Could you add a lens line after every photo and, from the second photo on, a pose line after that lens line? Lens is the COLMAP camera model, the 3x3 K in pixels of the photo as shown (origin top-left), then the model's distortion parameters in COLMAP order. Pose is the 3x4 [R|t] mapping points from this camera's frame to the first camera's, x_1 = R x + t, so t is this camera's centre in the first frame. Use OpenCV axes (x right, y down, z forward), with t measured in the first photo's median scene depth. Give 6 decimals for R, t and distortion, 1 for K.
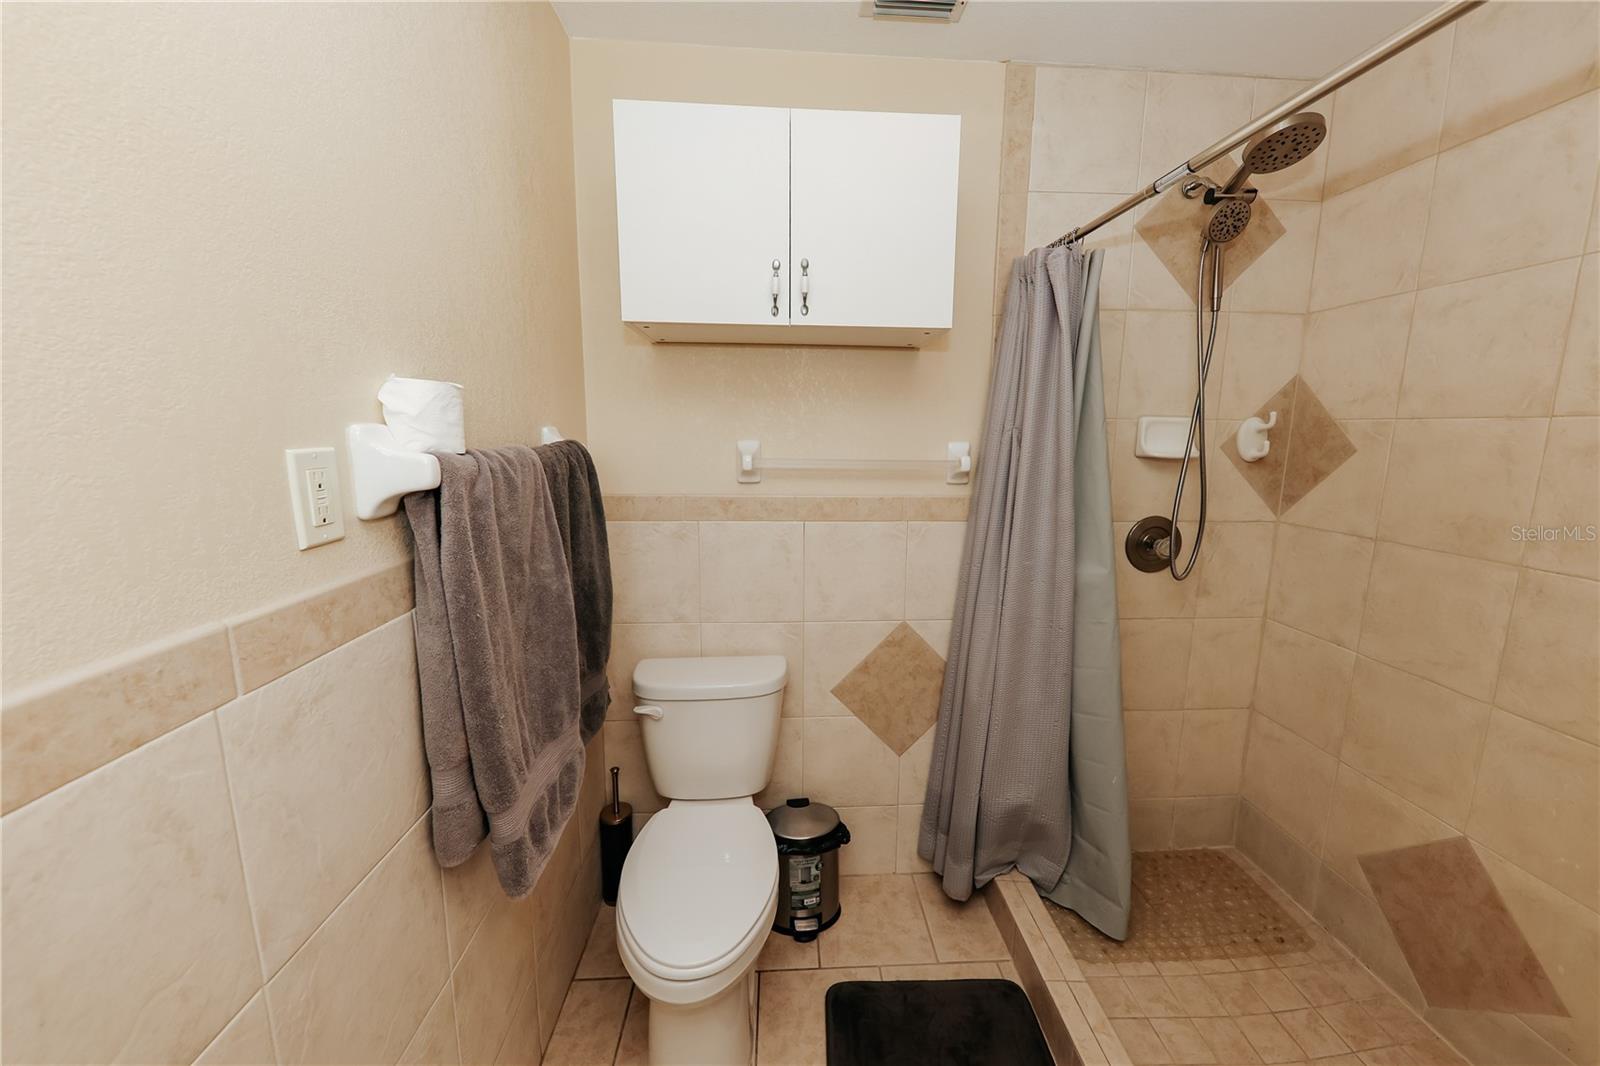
lens RADIAL K [[605.4, 0, 804.5], [0, 605.4, 516.2], [0, 0, 1]] dist [0.001980, -0.000262]
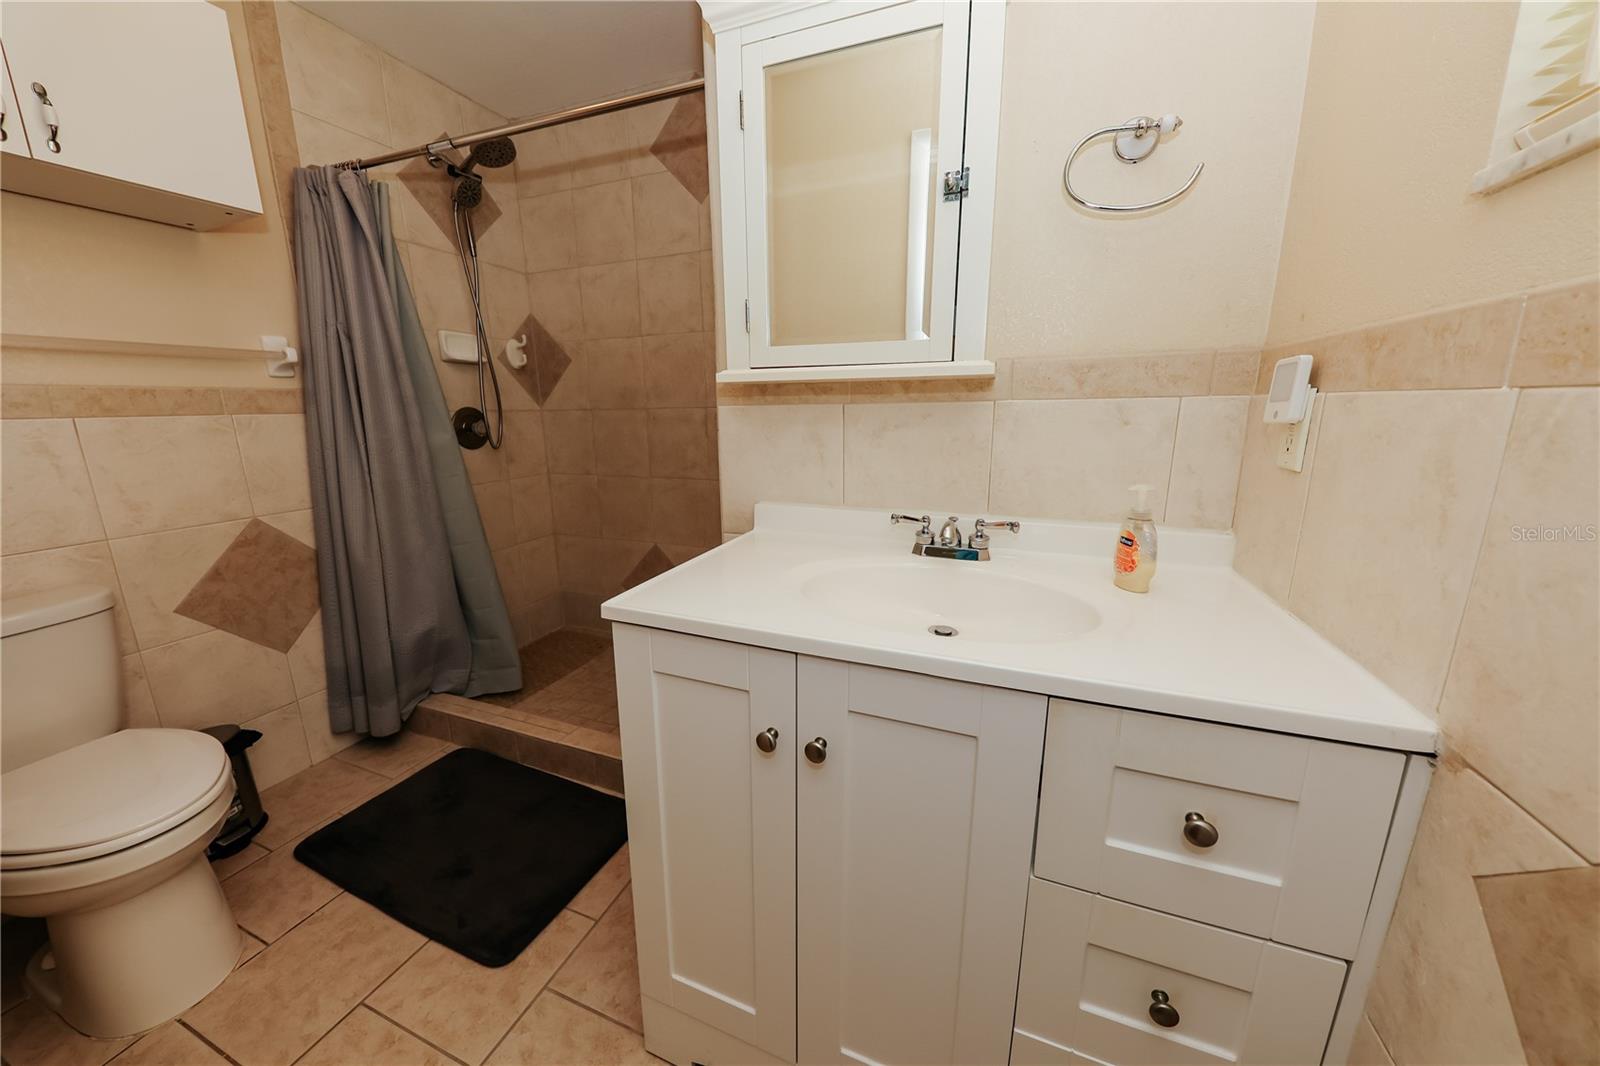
lens RADIAL K [[548.7, 0, 806.5], [0, 548.7, 528.4], [0, 0, 1]] dist [0.009005, -0.006587]
pose [[0.405172, -0.212460, 0.889211, -0.295372], [0.155897, 0.974434, 0.161788, 0.195589], [-0.900851, 0.073074, 0.427935, -0.225735]]
